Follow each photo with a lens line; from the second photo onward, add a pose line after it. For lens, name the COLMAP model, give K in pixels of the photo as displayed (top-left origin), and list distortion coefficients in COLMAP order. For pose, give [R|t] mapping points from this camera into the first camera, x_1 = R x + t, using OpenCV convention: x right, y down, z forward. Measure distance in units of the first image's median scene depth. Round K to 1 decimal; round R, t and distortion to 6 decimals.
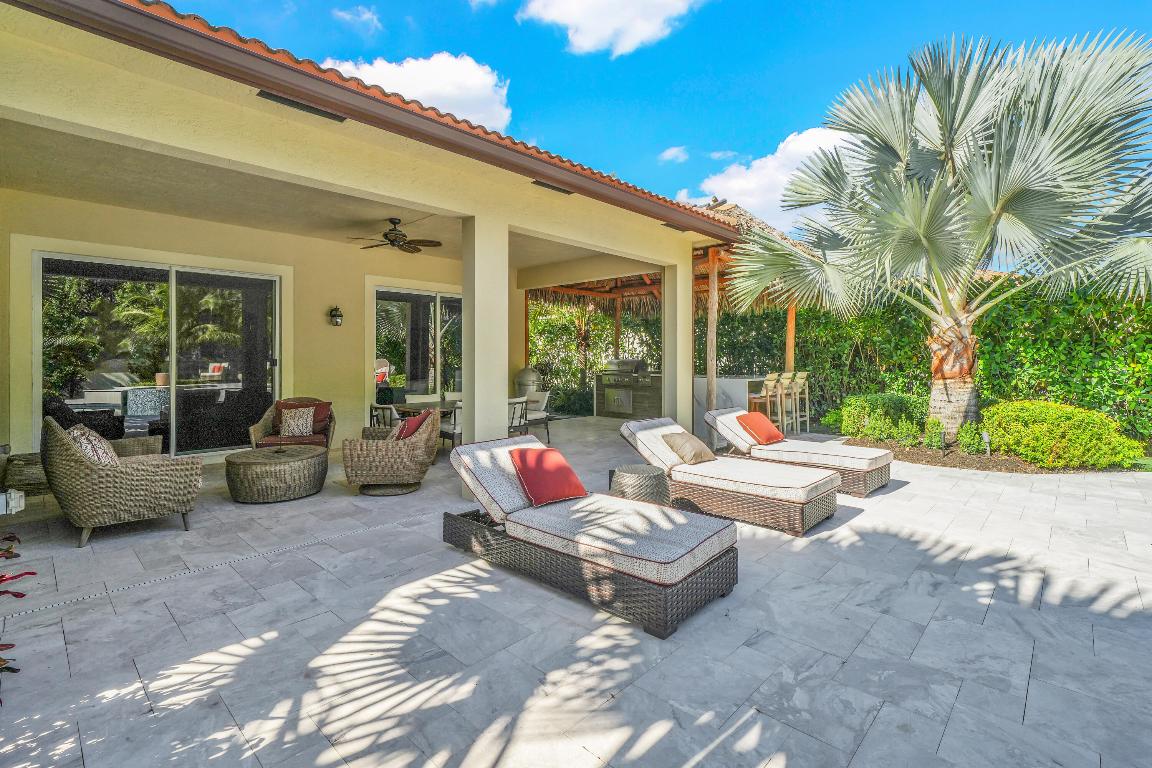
lens RADIAL K [[528.0, 0, 575.5], [0, 528.0, 356.6], [0, 0, 1]] dist [-0.000100, 0.000353]
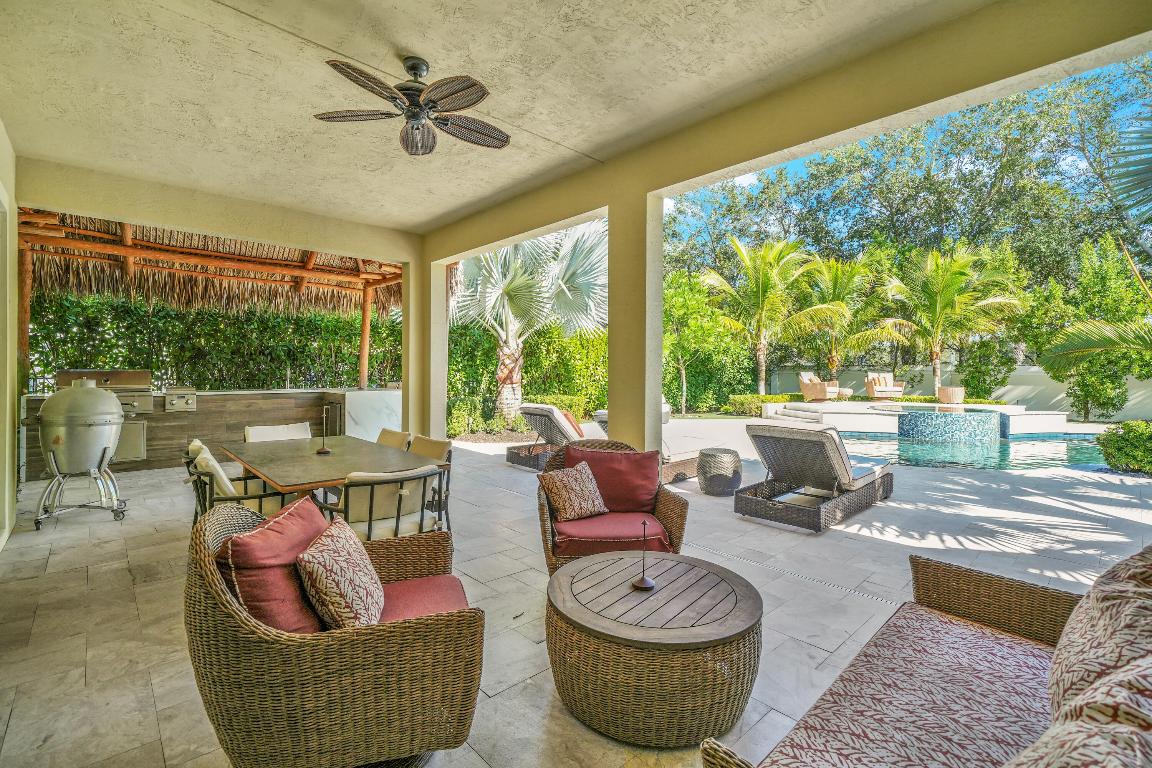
lens RADIAL K [[523.4, 0, 597.2], [0, 523.4, 363.3], [0, 0, 1]] dist [-0.014162, 0.000077]
pose [[0.037354, 0.016327, 0.999169, -0.330351], [-0.004597, 0.999859, -0.016167, 0.004125], [-0.999292, -0.003989, 0.037423, 0.346037]]
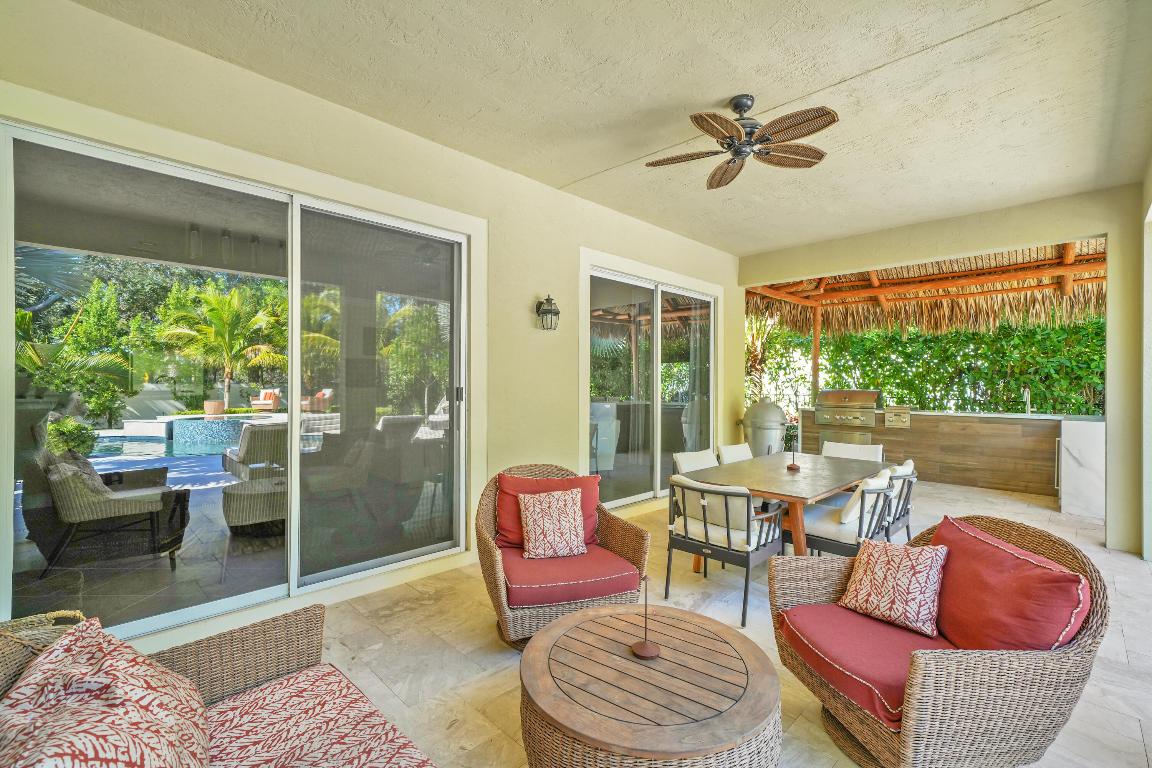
lens RADIAL K [[513.5, 0, 563.3], [0, 513.5, 386.7], [0, 0, 1]] dist [0.011377, 0.000330]
pose [[0.998888, 0.006754, -0.046654, -0.195932], [-0.006522, 0.999966, 0.005136, -0.000054], [0.046687, -0.004826, 0.998898, 0.213644]]
